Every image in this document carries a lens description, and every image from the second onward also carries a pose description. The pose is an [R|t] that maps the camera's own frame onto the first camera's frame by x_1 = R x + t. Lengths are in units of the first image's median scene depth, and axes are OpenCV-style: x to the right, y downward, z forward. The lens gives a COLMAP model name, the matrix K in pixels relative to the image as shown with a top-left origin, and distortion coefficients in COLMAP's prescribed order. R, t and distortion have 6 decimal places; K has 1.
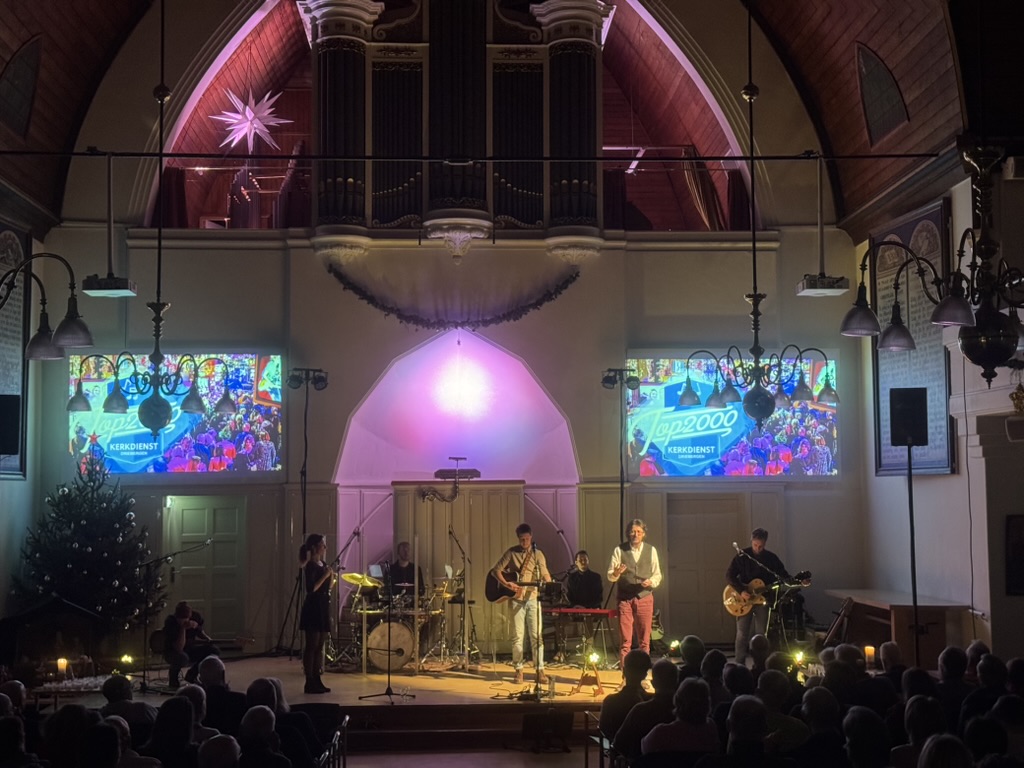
lens RADIAL K [[1426.7, 0, 513.4], [0, 1426.7, 389.3], [0, 0, 1]] dist [0.198755, -0.476586]
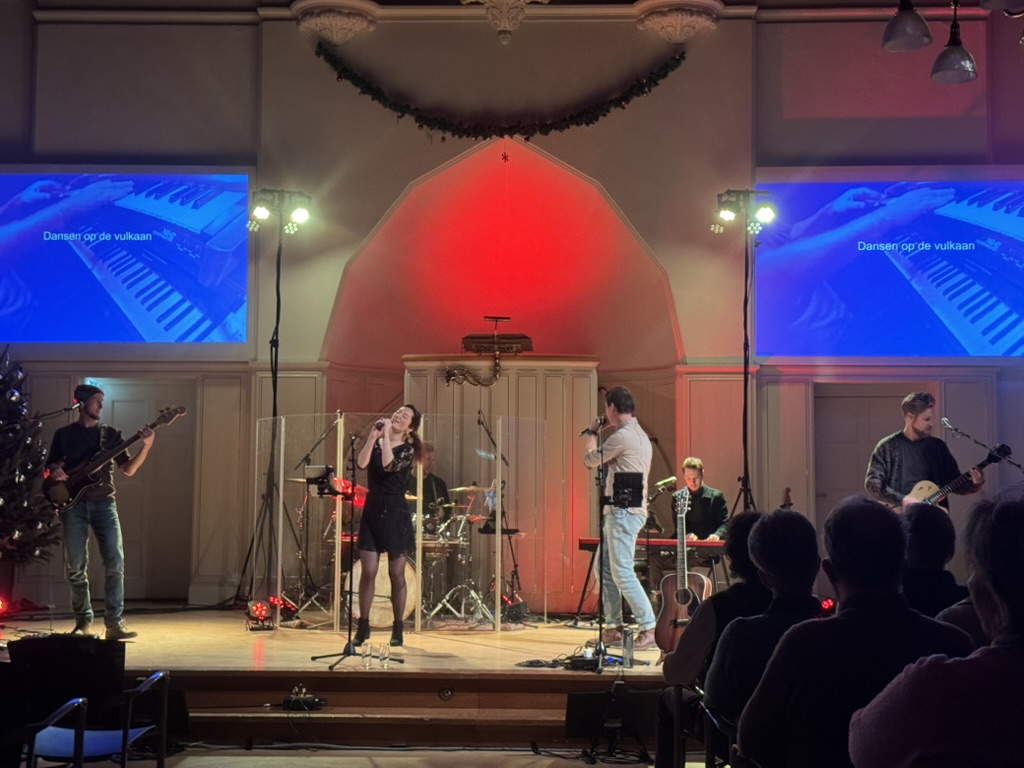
lens RADIAL K [[1426.7, 0, 513.4], [0, 1426.7, 389.3], [0, 0, 1]] dist [0.198755, -0.476586]
pose [[0.996817, 0.008129, -0.079311, 0.020760], [-0.008485, 0.999955, -0.004154, 0.080418], [0.079274, 0.004814, 0.996841, 0.320533]]
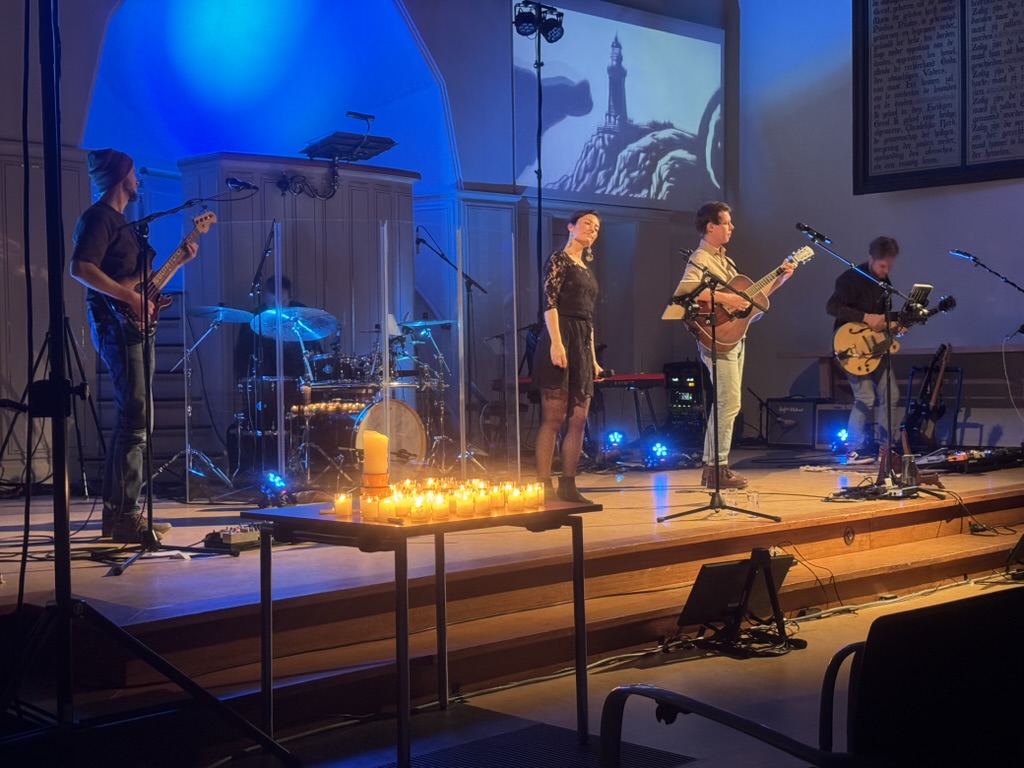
lens RADIAL K [[1426.7, 0, 513.4], [0, 1426.7, 389.3], [0, 0, 1]] dist [0.198755, -0.476586]
pose [[0.751108, -0.017232, 0.659954, -0.342337], [-0.037392, 0.996944, 0.068587, 0.107405], [-0.659120, -0.076194, 0.748168, 0.521151]]
